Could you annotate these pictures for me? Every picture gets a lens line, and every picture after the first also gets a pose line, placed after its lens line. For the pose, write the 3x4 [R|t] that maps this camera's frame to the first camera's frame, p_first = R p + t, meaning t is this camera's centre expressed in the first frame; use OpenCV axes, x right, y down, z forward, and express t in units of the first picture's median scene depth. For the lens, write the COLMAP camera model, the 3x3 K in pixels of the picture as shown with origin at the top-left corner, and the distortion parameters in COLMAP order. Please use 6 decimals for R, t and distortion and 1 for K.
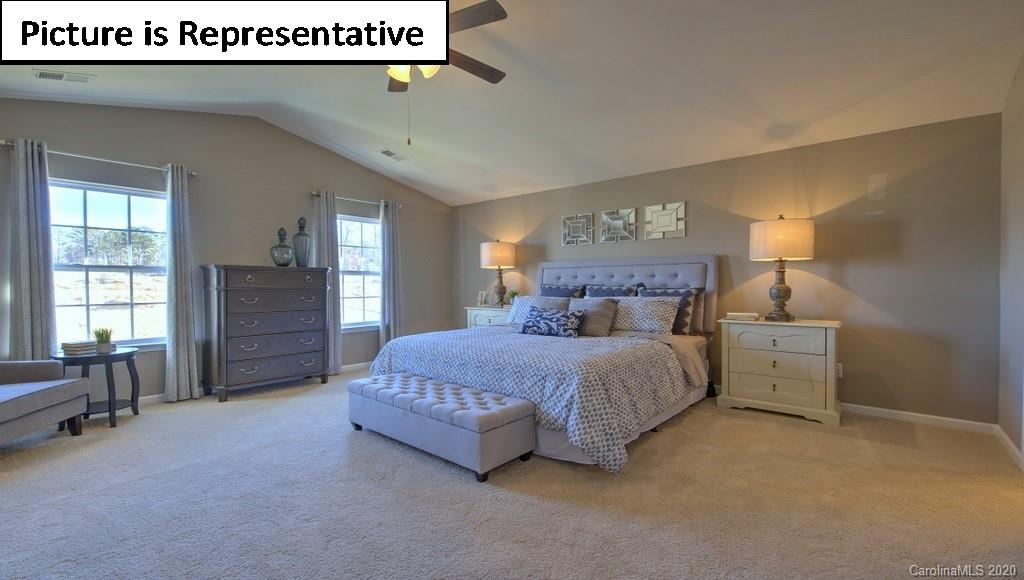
lens RADIAL K [[441.2, 0, 510.1], [0, 441.2, 287.2], [0, 0, 1]] dist [0.009824, -0.002890]
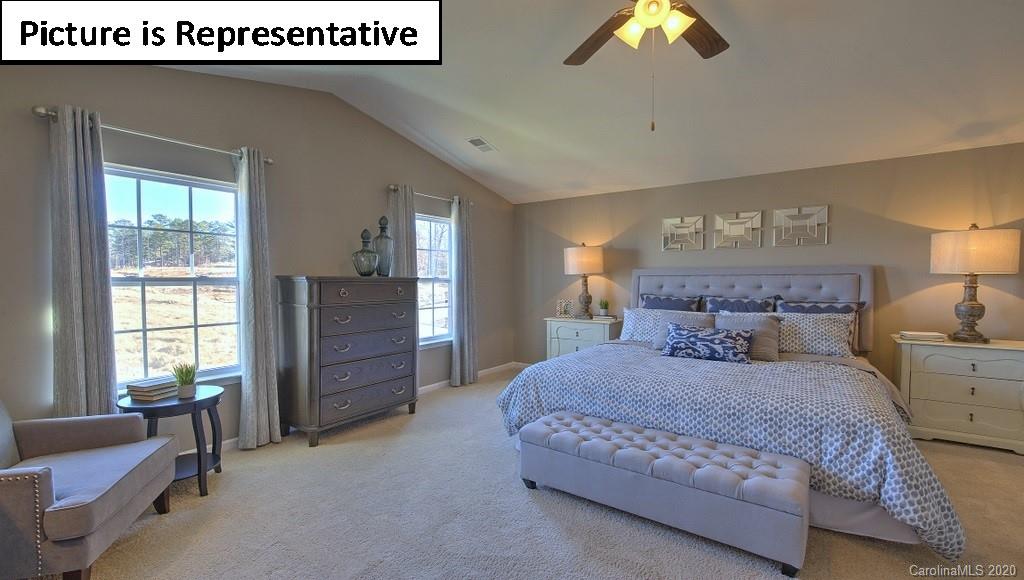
lens RADIAL K [[441.2, 0, 510.1], [0, 441.2, 289.0], [0, 0, 1]] dist [0.009824, -0.002890]
pose [[0.996036, -0.000475, 0.088951, -0.371744], [-0.000937, 0.999874, 0.015832, -0.041026], [-0.088947, -0.015853, 0.995910, 0.174505]]
